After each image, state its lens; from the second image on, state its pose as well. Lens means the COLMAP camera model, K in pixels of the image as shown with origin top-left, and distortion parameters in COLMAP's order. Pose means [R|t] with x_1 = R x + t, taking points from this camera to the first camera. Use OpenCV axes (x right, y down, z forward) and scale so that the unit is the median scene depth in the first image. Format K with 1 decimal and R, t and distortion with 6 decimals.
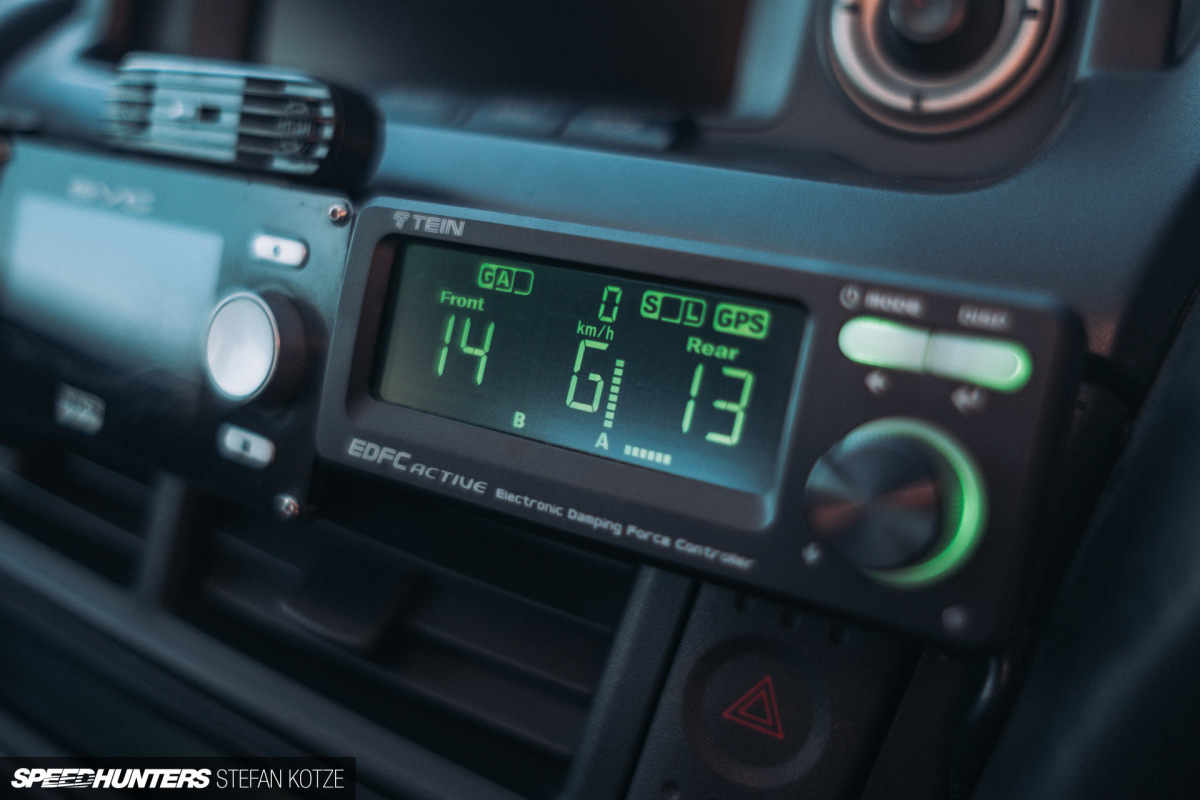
lens RADIAL K [[1222.7, 0, 590.4], [0, 1222.7, 399.5], [0, 0, 1]] dist [0.002252, 0.000000]
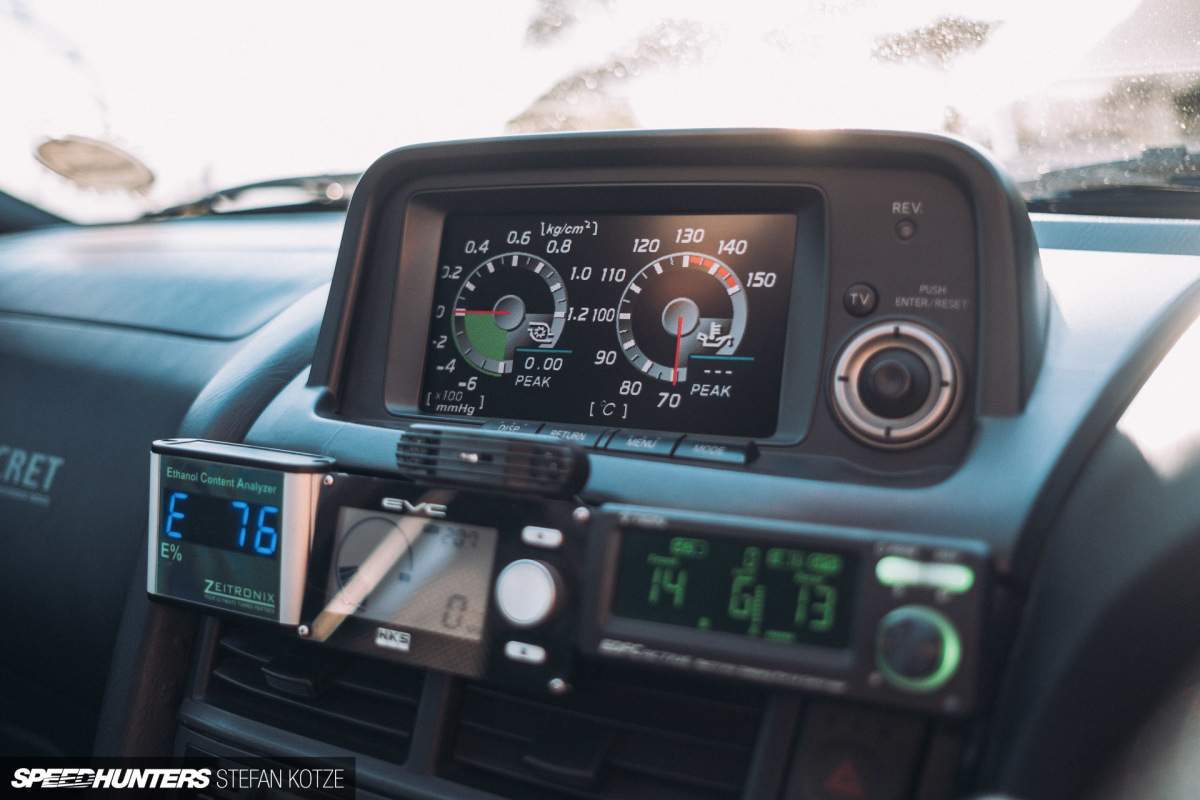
lens RADIAL K [[1222.7, 0, 594.9], [0, 1222.7, 390.1], [0, 0, 1]] dist [0.002252, 0.000000]
pose [[0.997765, -0.035021, 0.056916, -0.304282], [0.046698, 0.974619, -0.218945, 0.067348], [-0.047803, 0.221113, 0.974076, -0.841119]]
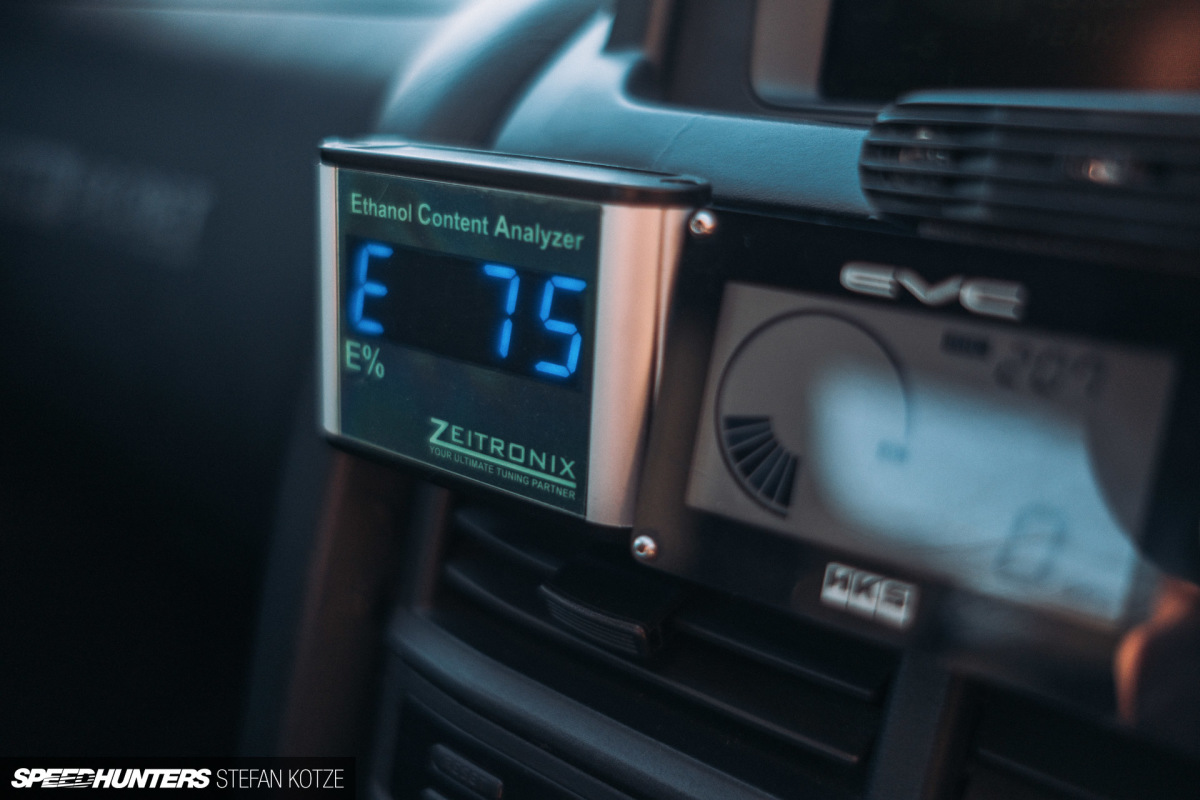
lens RADIAL K [[1222.7, 0, 607.7], [0, 1222.7, 395.9], [0, 0, 1]] dist [0.002252, 0.000000]
pose [[0.996927, -0.009033, -0.077815, -0.663263], [0.007158, 0.999678, -0.024346, -0.116895], [0.078010, 0.023714, 0.996671, 0.383899]]
